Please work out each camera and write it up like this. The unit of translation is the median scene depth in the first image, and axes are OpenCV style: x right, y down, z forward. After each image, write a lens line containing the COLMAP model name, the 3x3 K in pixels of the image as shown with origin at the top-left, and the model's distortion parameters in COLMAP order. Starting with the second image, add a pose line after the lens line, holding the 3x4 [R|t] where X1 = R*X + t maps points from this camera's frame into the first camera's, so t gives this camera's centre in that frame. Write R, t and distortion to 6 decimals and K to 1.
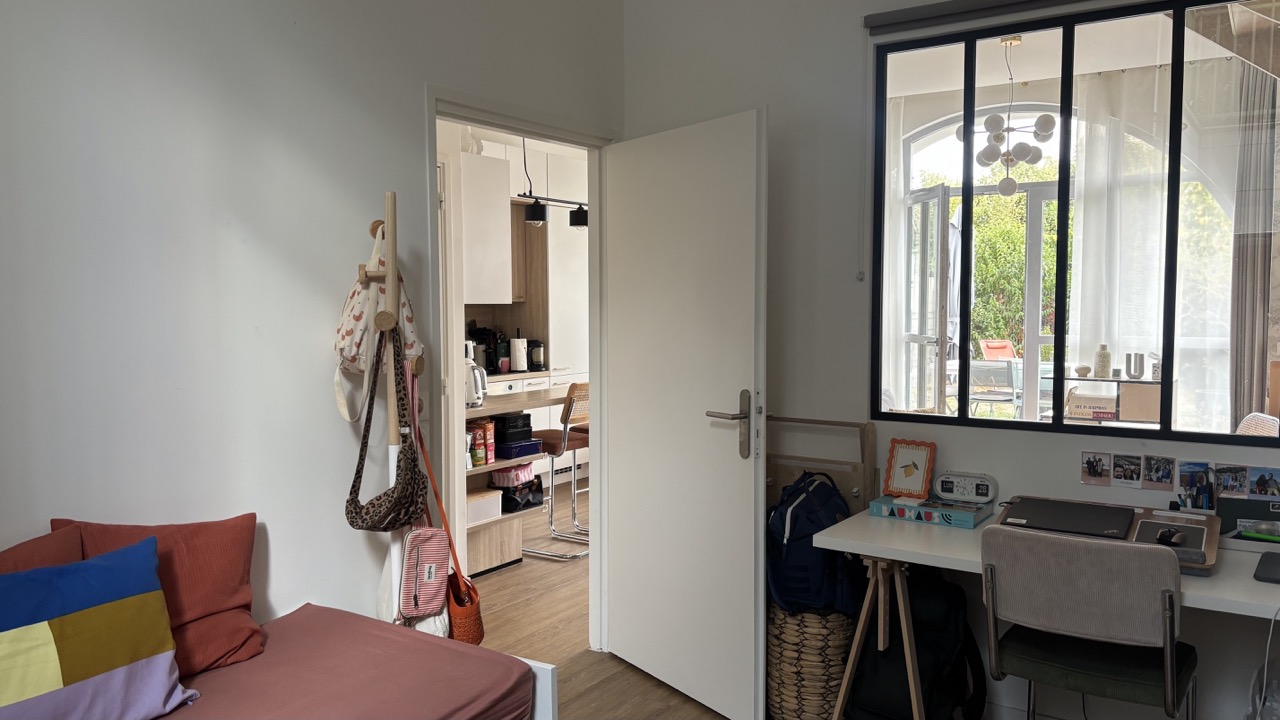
lens RADIAL K [[1005.8, 0, 640.4], [0, 1005.8, 363.1], [0, 0, 1]] dist [0.002853, -0.000346]
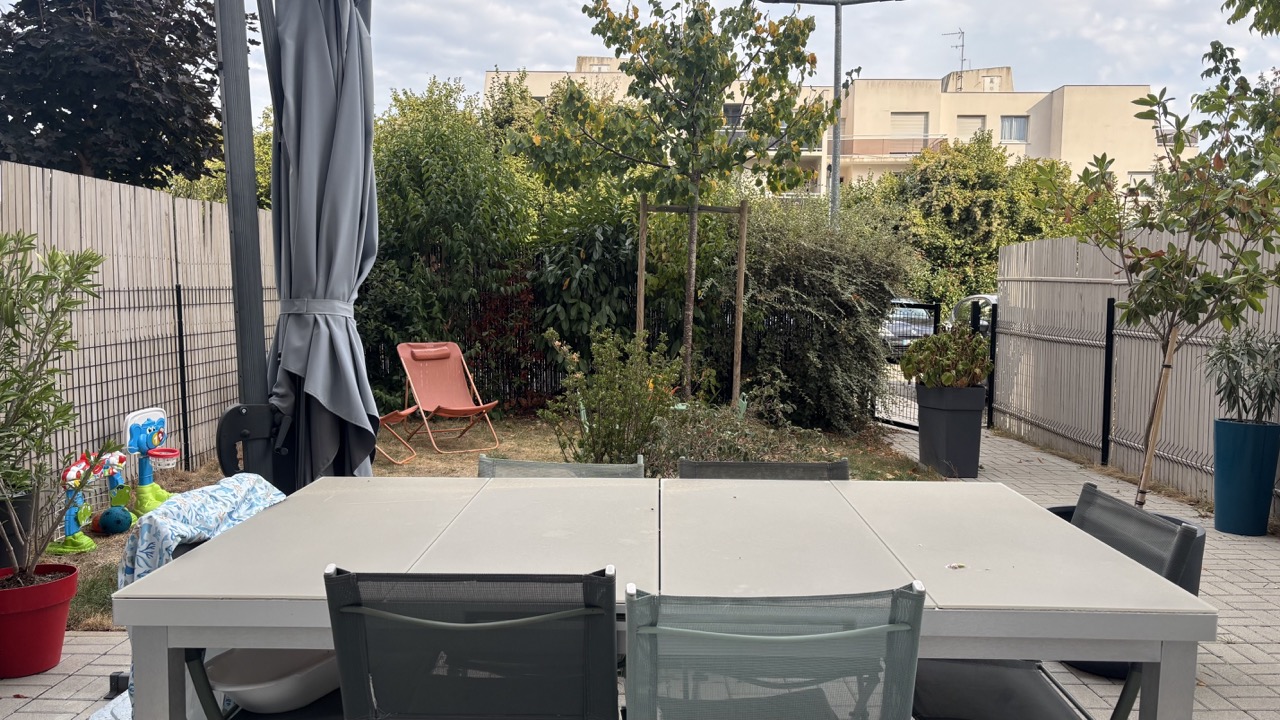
lens RADIAL K [[1005.8, 0, 640.3], [0, 1005.8, 361.8], [0, 0, 1]] dist [0.002853, -0.000346]
pose [[0.842704, -0.036785, 0.537118, 0.167283], [0.033139, 0.999315, 0.016447, -0.017527], [-0.537356, 0.003939, 0.843346, 0.504848]]
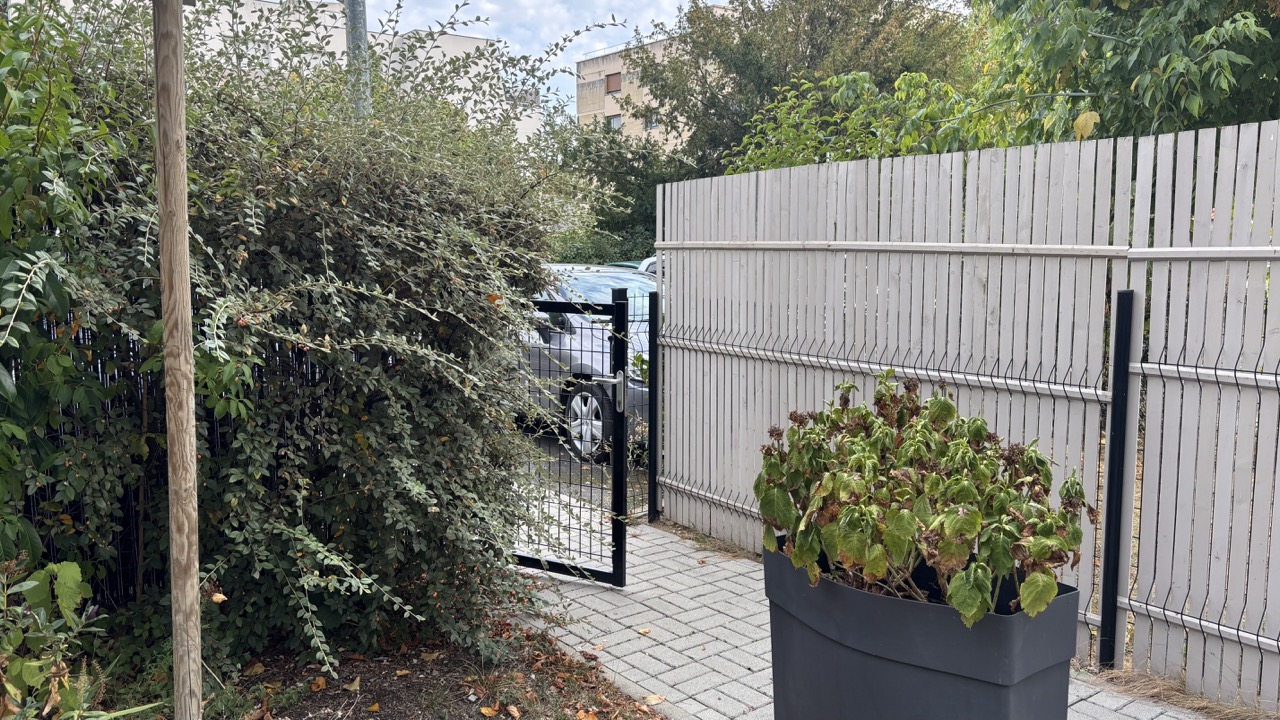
lens RADIAL K [[1005.8, 0, 638.5], [0, 1005.8, 360.5], [0, 0, 1]] dist [0.002853, -0.000346]
pose [[0.288952, -0.132893, 0.948075, 0.362735], [0.057652, 0.990937, 0.121330, -0.048155], [-0.955606, 0.019600, 0.293994, 0.796620]]
